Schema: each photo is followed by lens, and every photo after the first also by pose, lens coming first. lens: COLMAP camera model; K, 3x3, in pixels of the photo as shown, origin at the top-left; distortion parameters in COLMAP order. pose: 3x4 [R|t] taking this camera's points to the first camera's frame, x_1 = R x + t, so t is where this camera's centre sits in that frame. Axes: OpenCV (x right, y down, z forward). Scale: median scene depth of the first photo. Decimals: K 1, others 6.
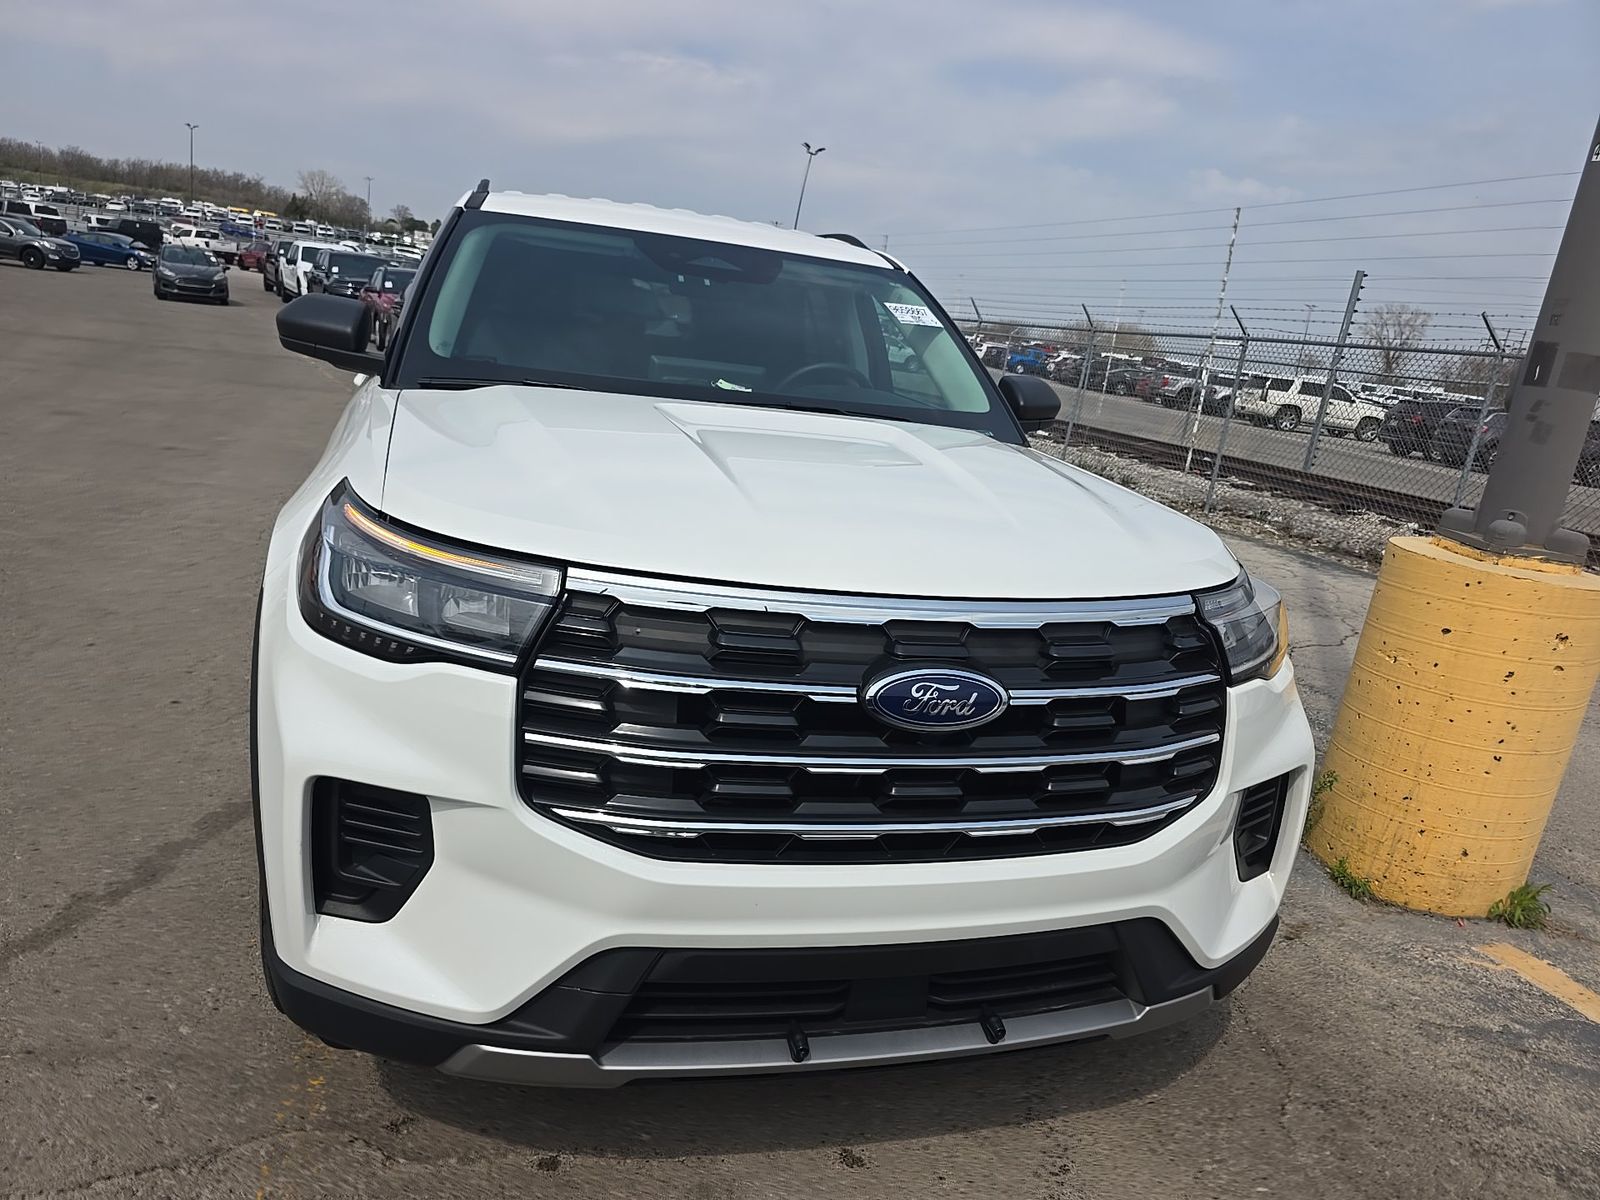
lens RADIAL K [[1118.7, 0, 806.5], [0, 1118.7, 602.4], [0, 0, 1]] dist [0.047355, -0.042841]
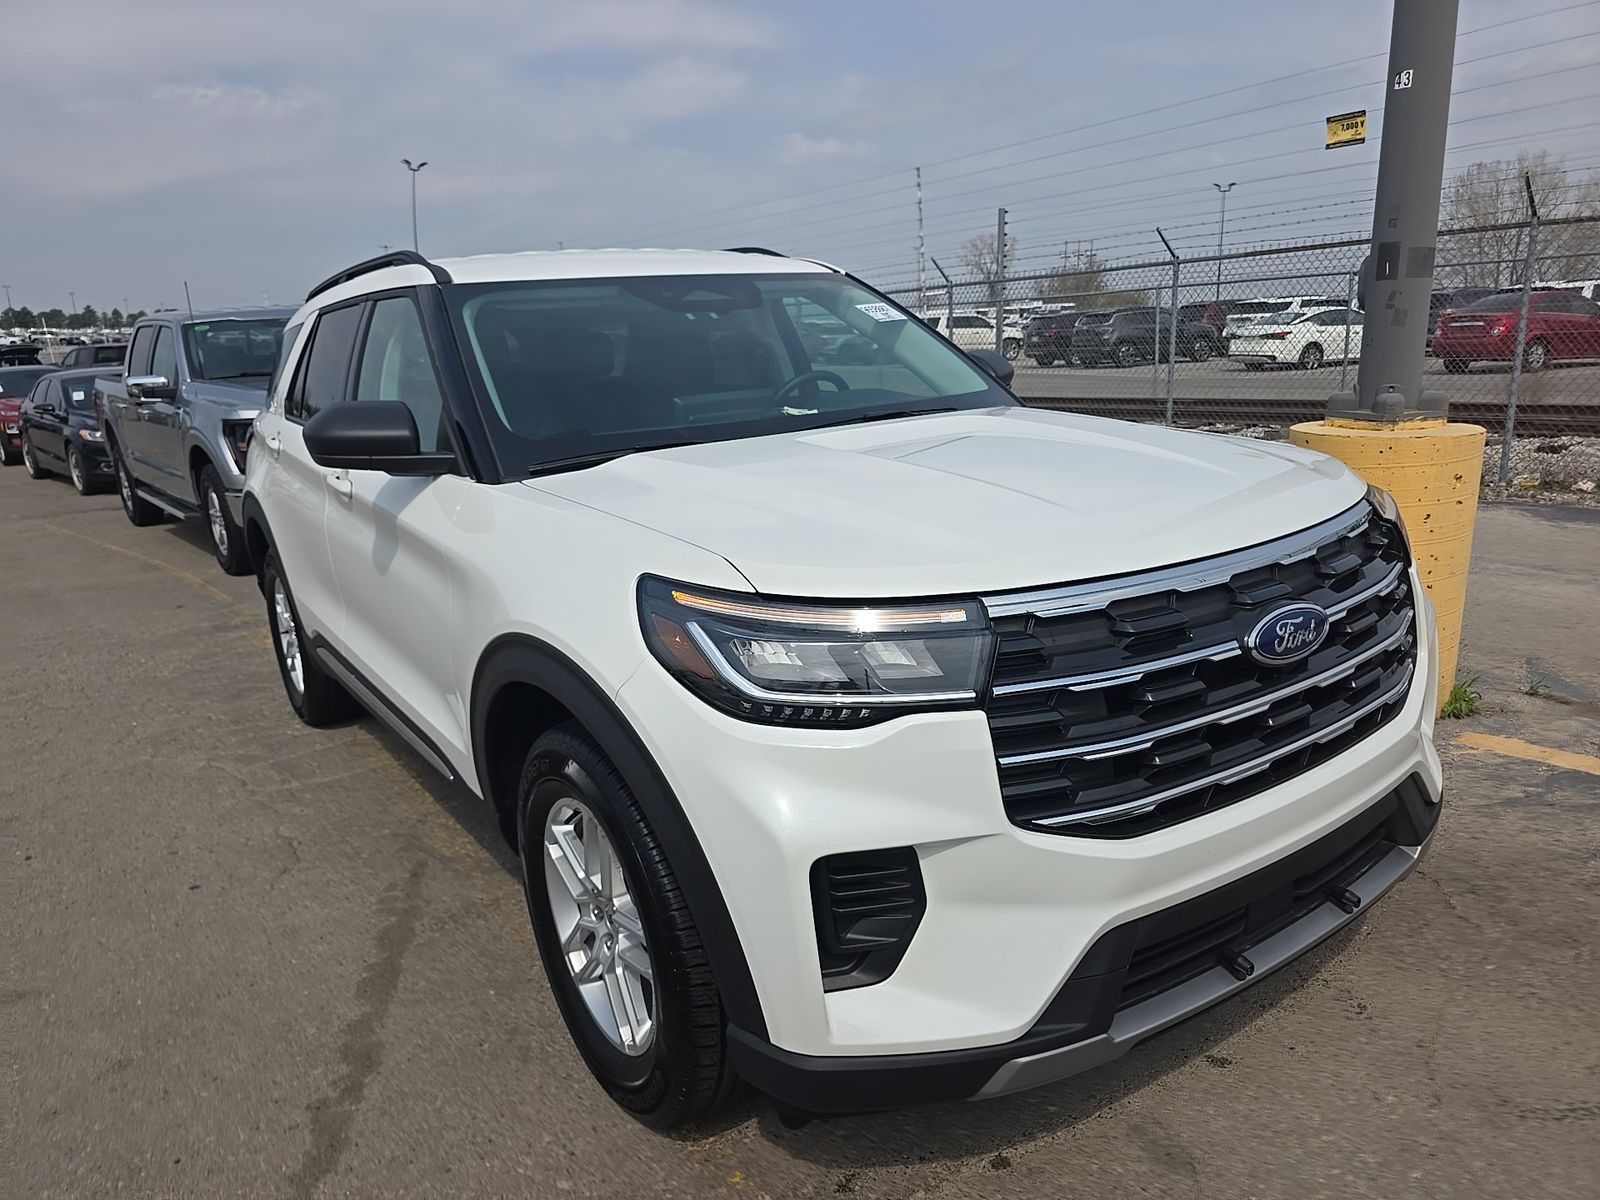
lens RADIAL K [[1118.7, 0, 788.3], [0, 1118.7, 602.7], [0, 0, 1]] dist [0.047355, -0.042841]
pose [[0.931725, -0.243209, 0.269698, -0.437559], [0.240634, 0.969658, 0.043103, -0.076265], [-0.271998, 0.024738, 0.961980, 0.024990]]
